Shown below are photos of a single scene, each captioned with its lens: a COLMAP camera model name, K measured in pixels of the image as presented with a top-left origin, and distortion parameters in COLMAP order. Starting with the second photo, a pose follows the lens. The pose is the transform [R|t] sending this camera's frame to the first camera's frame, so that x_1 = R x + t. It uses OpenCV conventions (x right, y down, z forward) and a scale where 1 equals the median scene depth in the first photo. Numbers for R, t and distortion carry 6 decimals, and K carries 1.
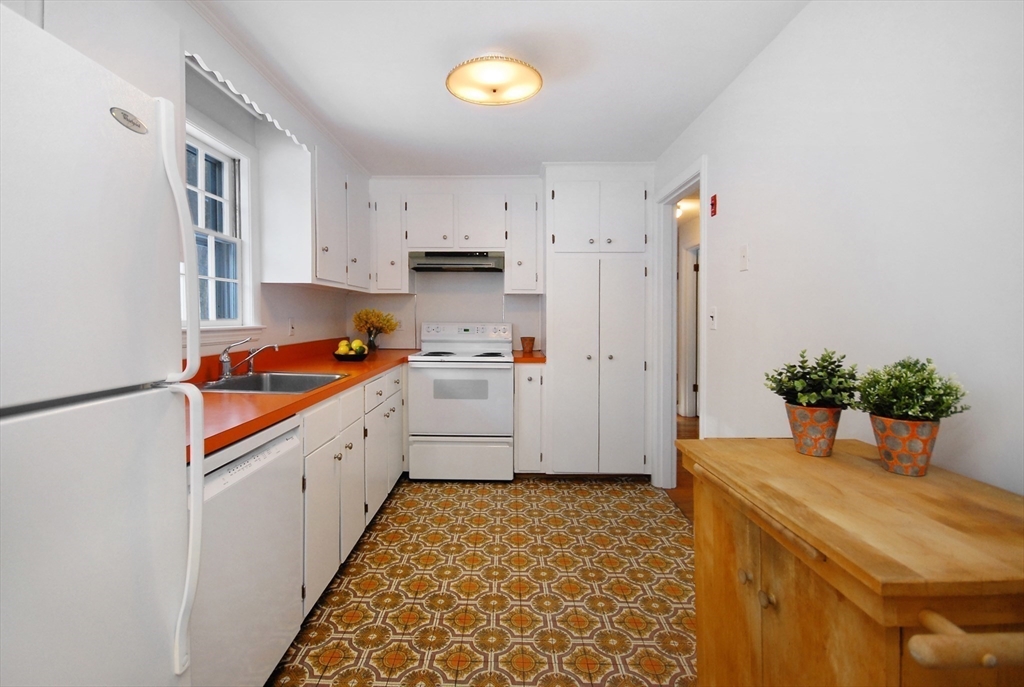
lens RADIAL K [[499.0, 0, 512.0], [0, 499.0, 343.5], [0, 0, 1]] dist [-0.018620, -0.000271]
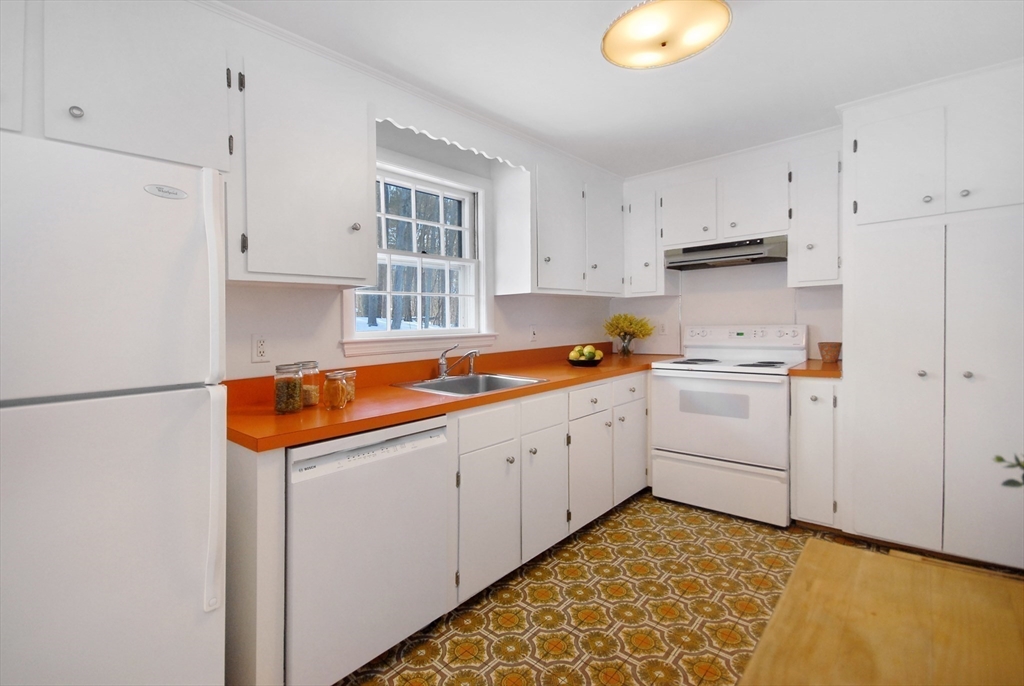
lens RADIAL K [[467.1, 0, 473.5], [0, 467.1, 342.5], [0, 0, 1]] dist [-0.014456, 0.000046]
pose [[0.716753, 0.003668, -0.697318, 0.179732], [-0.008097, 0.999963, -0.003063, -0.008643], [0.697280, 0.007841, 0.716756, 0.163742]]
